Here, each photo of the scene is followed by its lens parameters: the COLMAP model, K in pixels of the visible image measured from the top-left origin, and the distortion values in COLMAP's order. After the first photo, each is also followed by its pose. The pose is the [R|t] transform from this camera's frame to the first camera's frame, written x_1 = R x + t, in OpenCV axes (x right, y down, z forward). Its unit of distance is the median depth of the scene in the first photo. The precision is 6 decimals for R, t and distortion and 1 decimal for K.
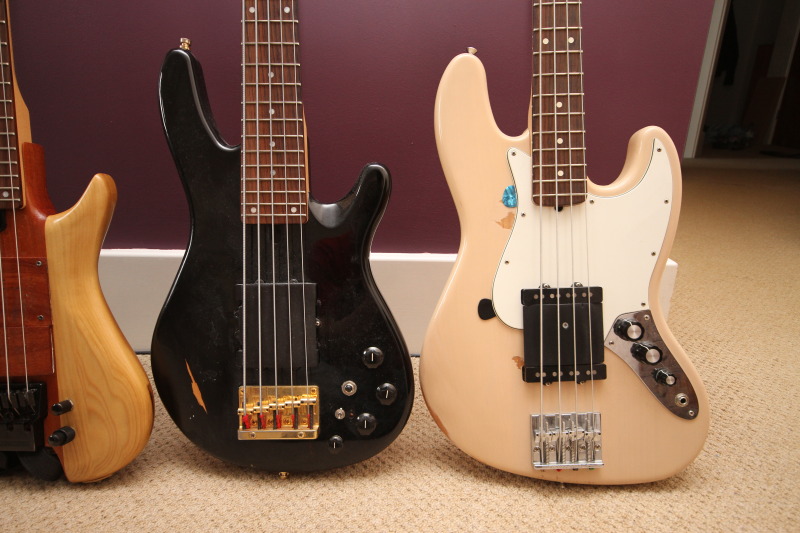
lens RADIAL K [[564.8, 0, 412.6], [0, 564.8, 268.1], [0, 0, 1]] dist [0.026038, 0.003125]
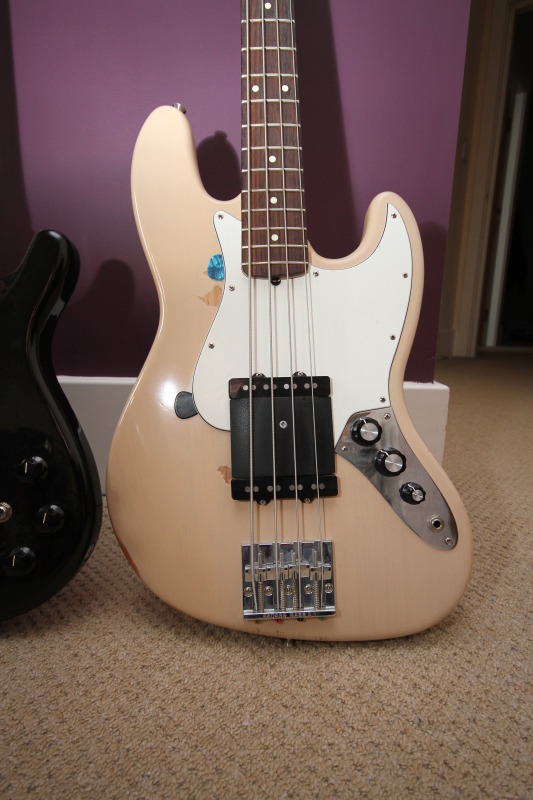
lens RADIAL K [[452.9, 0, 309.8], [0, 452.9, 398.3], [0, 0, 1]] dist [0.017470, 0.000066]
pose [[0.999355, 0.001597, 0.035885, 0.281012], [0.003464, 0.990069, -0.140542, 0.151479], [-0.035753, 0.140576, 0.989424, 0.368856]]
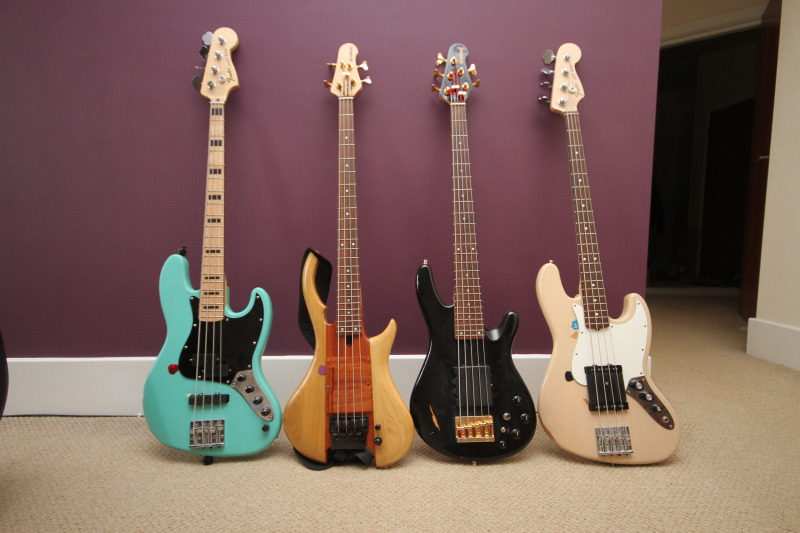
lens RADIAL K [[452.9, 0, 415.3], [0, 452.9, 269.1], [0, 0, 1]] dist [0.017470, 0.000066]
pose [[0.999659, -0.024468, -0.009098, -0.436695], [0.021665, 0.972052, -0.233763, 0.065972], [0.014563, 0.233486, 0.972251, -0.809531]]
